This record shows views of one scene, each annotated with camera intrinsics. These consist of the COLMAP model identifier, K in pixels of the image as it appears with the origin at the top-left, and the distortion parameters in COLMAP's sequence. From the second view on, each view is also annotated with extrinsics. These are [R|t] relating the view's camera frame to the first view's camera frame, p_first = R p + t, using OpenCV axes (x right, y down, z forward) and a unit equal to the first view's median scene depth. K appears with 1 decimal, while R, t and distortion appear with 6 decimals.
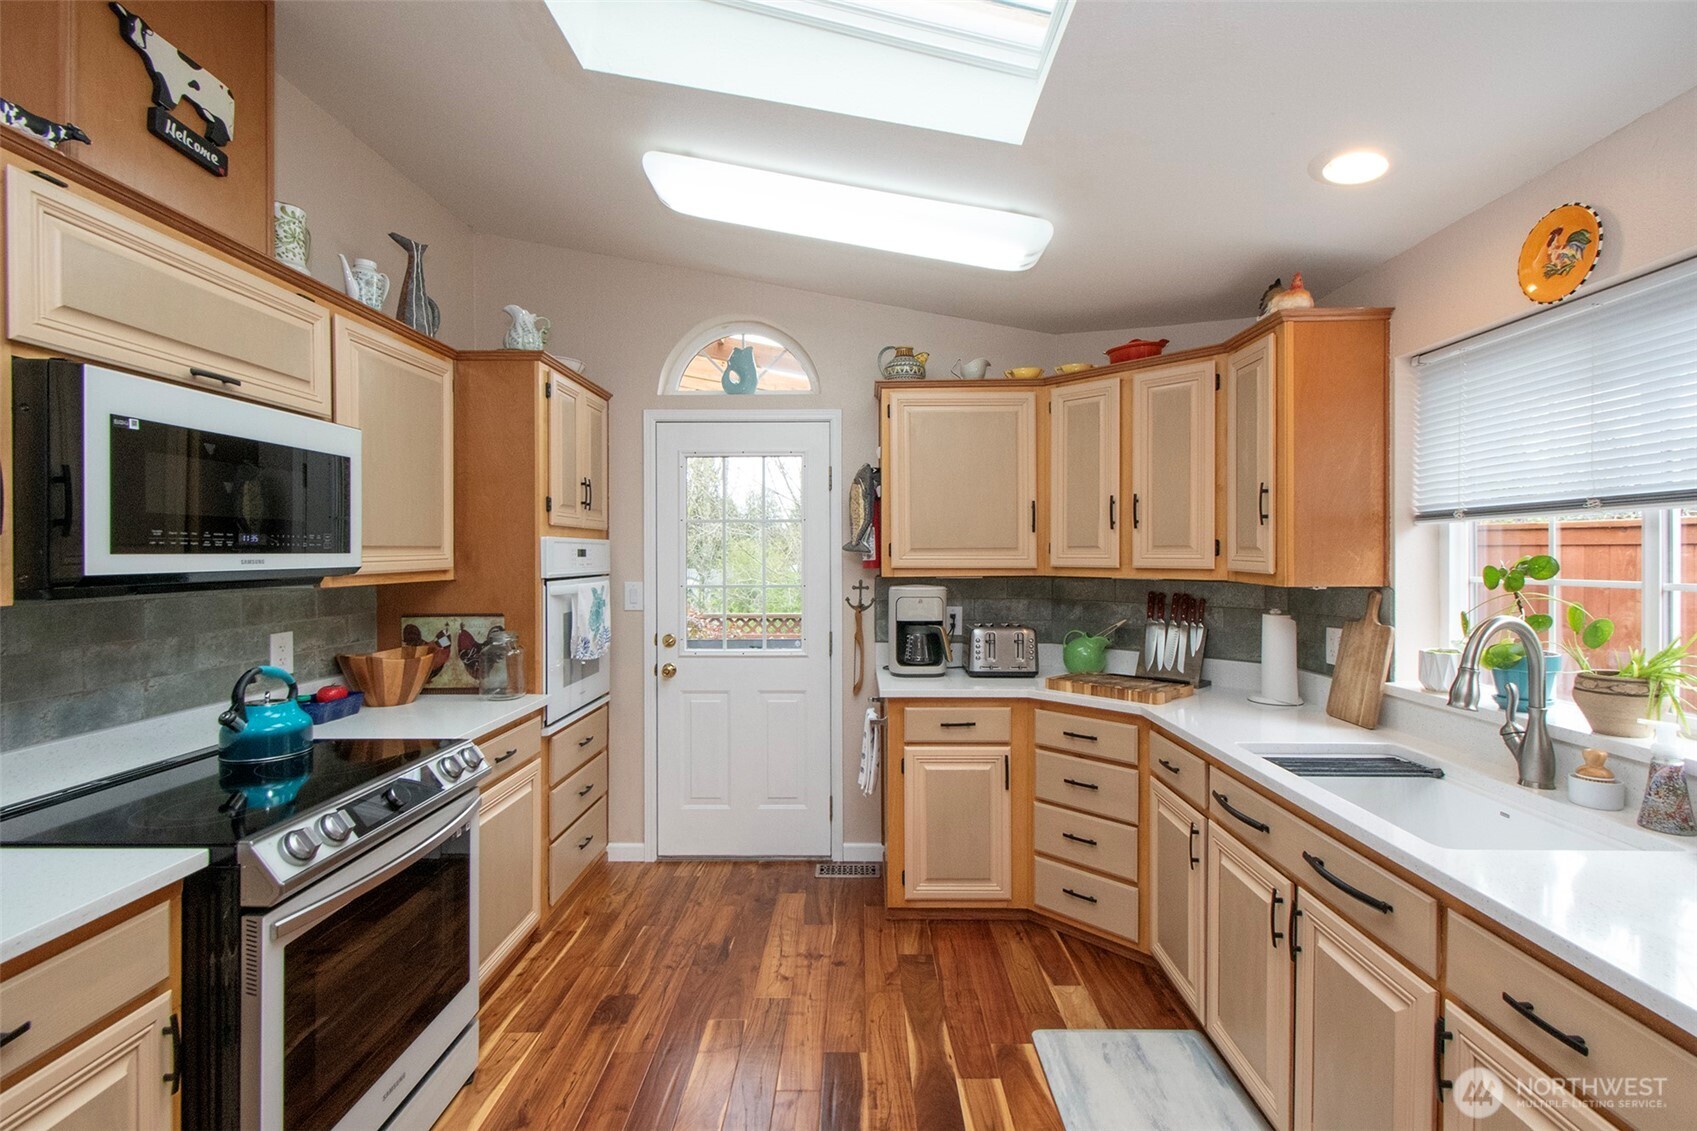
lens RADIAL K [[768.1, 0, 848.8], [0, 768.1, 560.7], [0, 0, 1]] dist [-0.002460, -0.000332]
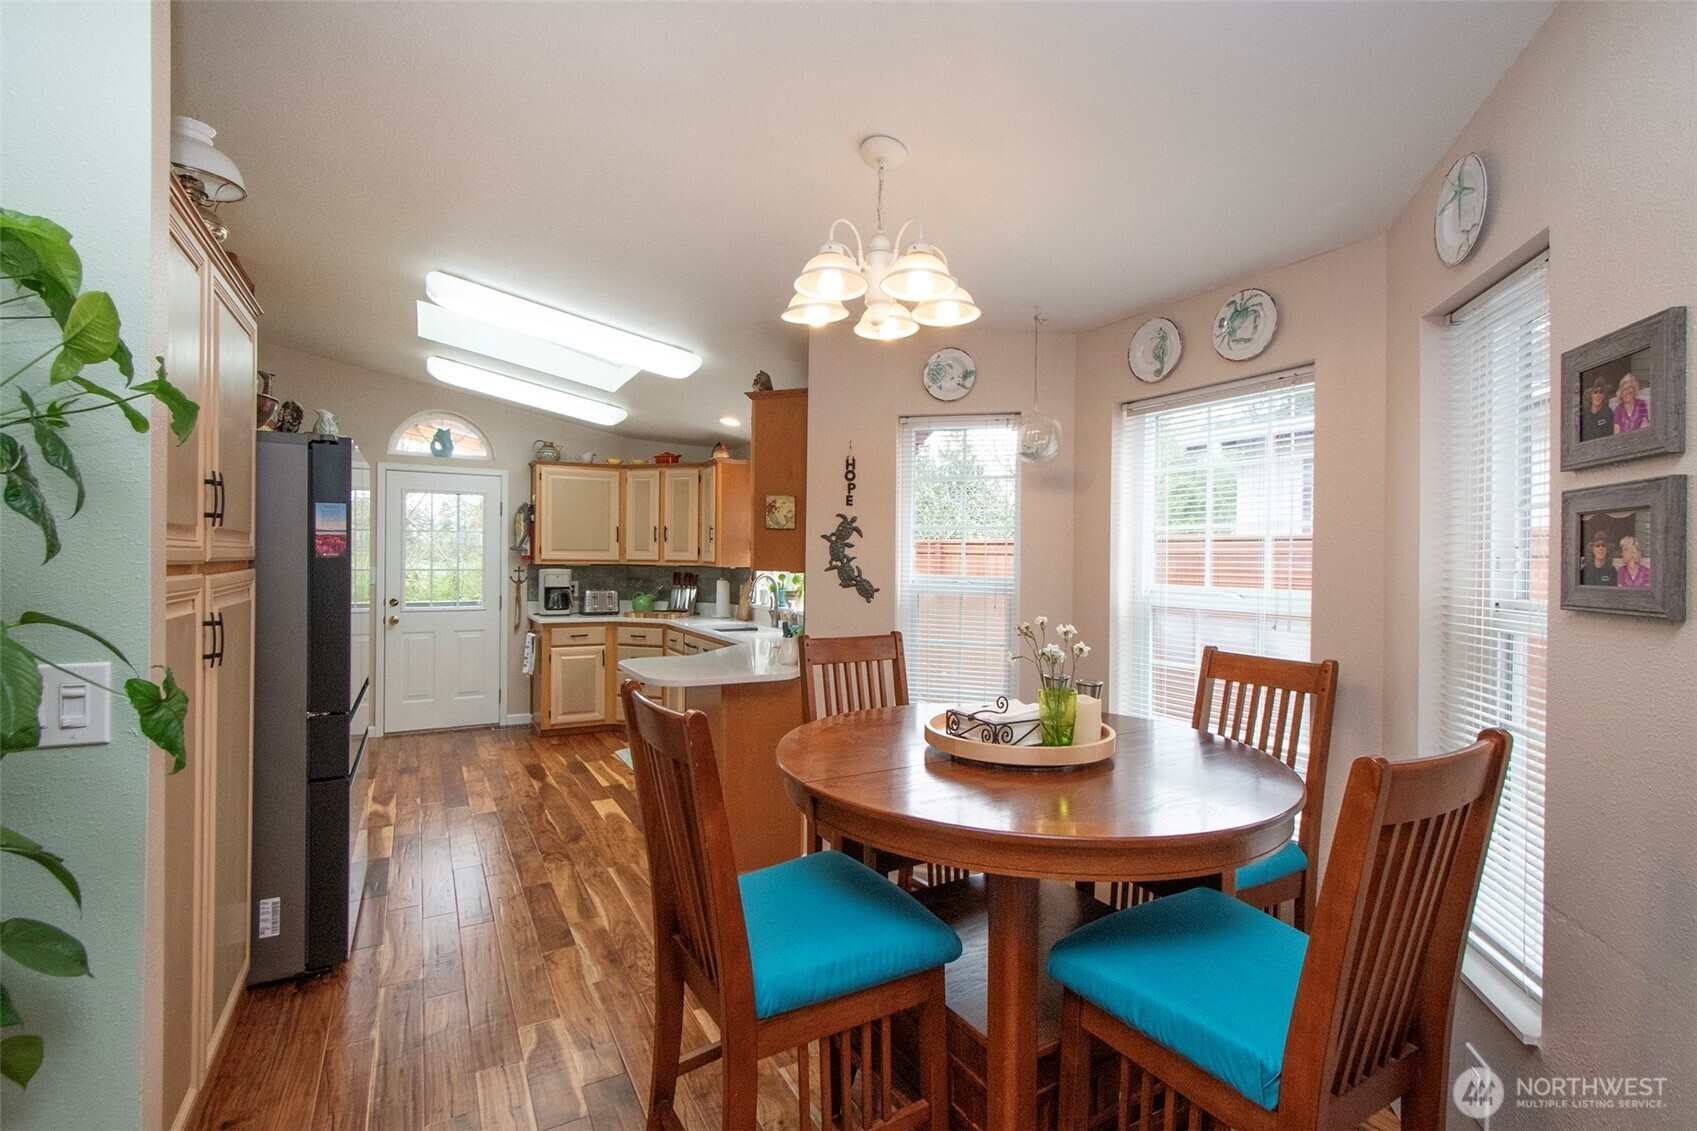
lens RADIAL K [[768.1, 0, 848.8], [0, 768.1, 560.7], [0, 0, 1]] dist [-0.002460, -0.000332]
pose [[0.864447, 0.009737, 0.502630, -0.269504], [-0.007077, 0.999949, -0.007199, 0.023416], [-0.502675, 0.002666, 0.864472, -1.140788]]
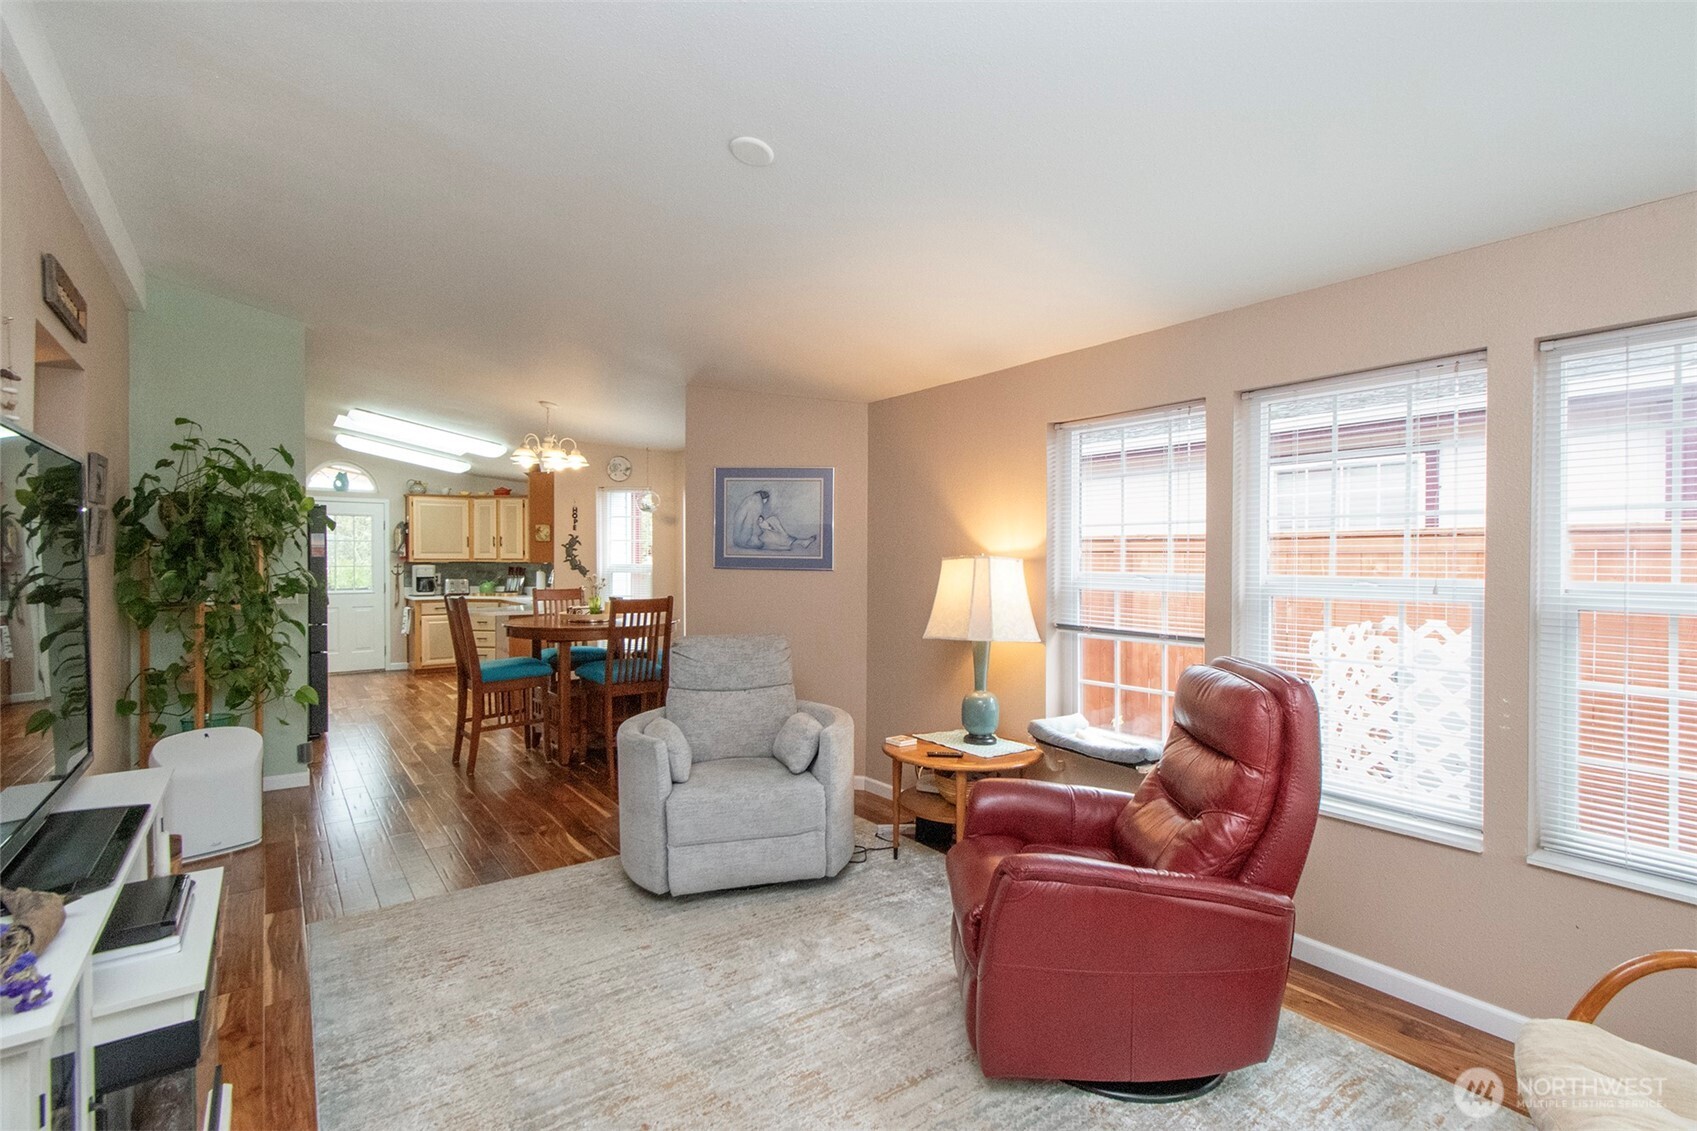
lens RADIAL K [[750.9, 0, 848.5], [0, 750.9, 565.5], [0, 0, 1]] dist [-0.000574, -0.000073]
pose [[0.781937, -0.002336, 0.623354, -0.473927], [0.003016, 0.999995, -0.000035, 0.044054], [-0.623351, 0.001907, 0.781940, -2.475083]]
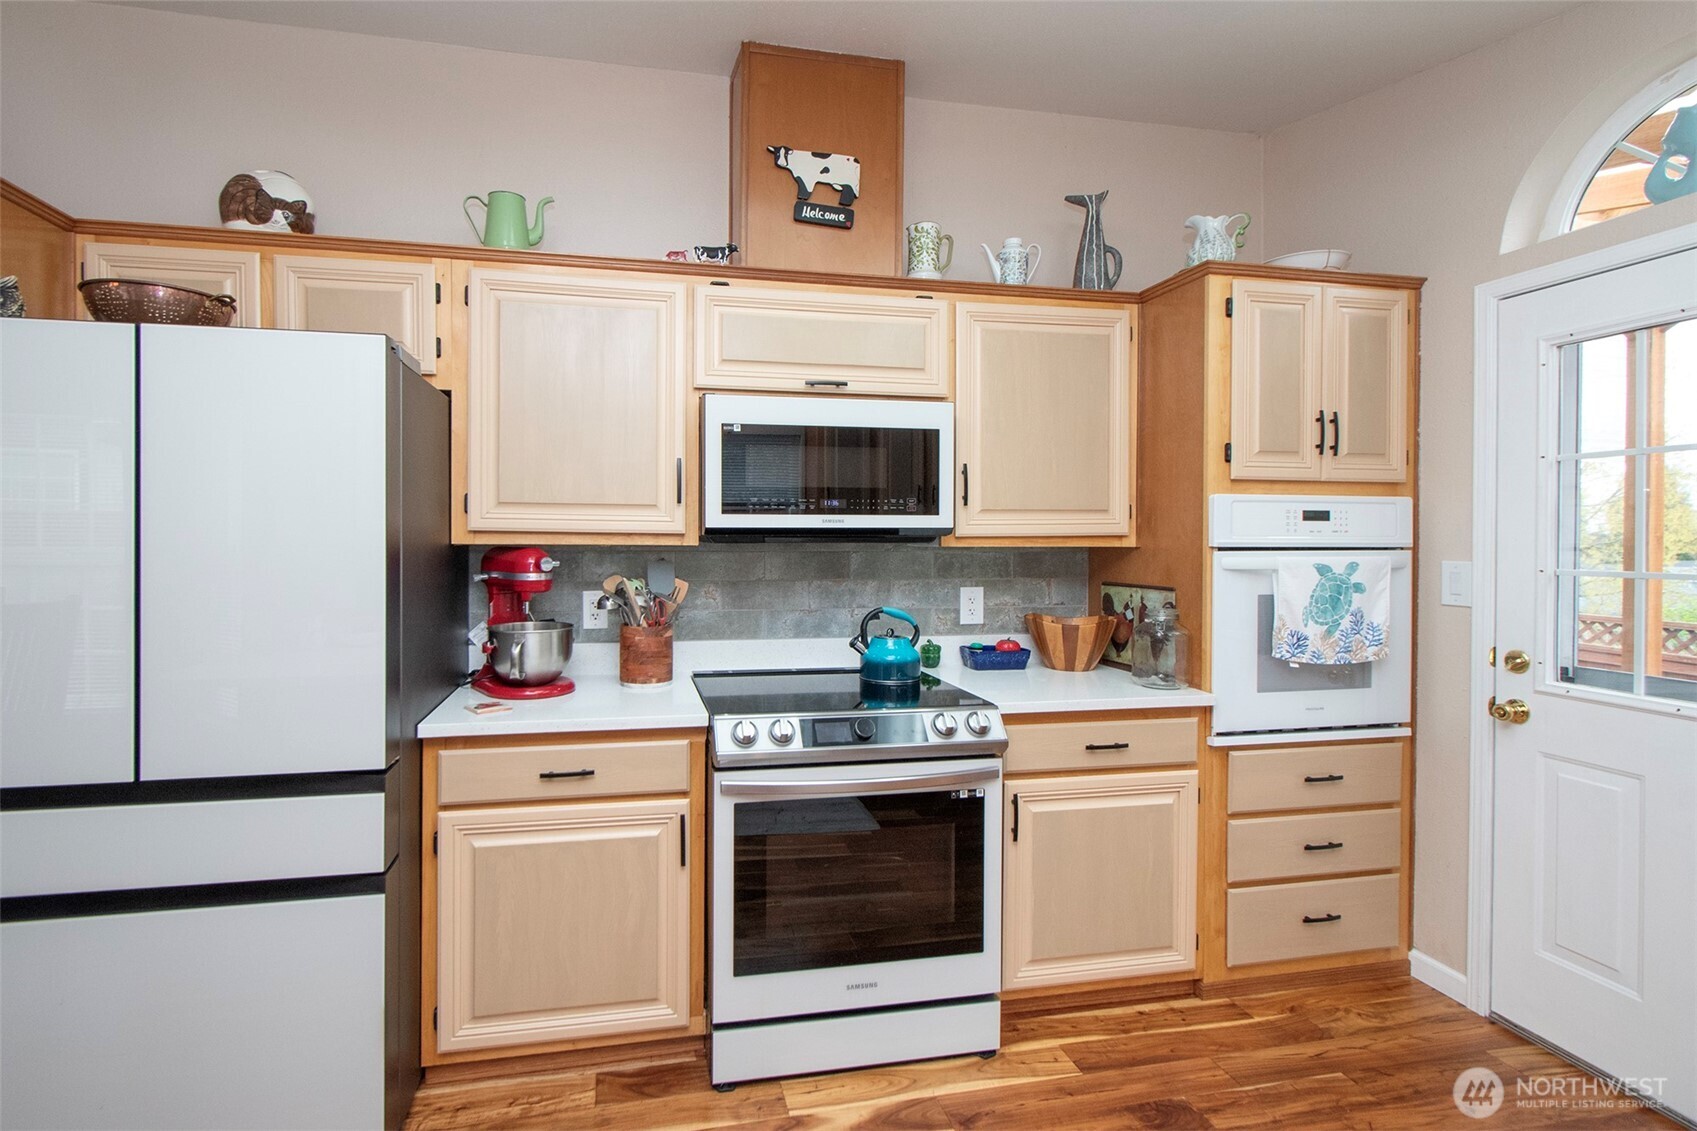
lens RADIAL K [[772.4, 0, 753.6], [0, 772.4, 545.0], [0, 0, 1]] dist [0.000386, -0.000059]
pose [[0.202016, 0.013182, -0.979293, 0.285981], [-0.011894, 0.999869, 0.011005, 0.017511], [0.979310, 0.009425, 0.202147, 0.368656]]
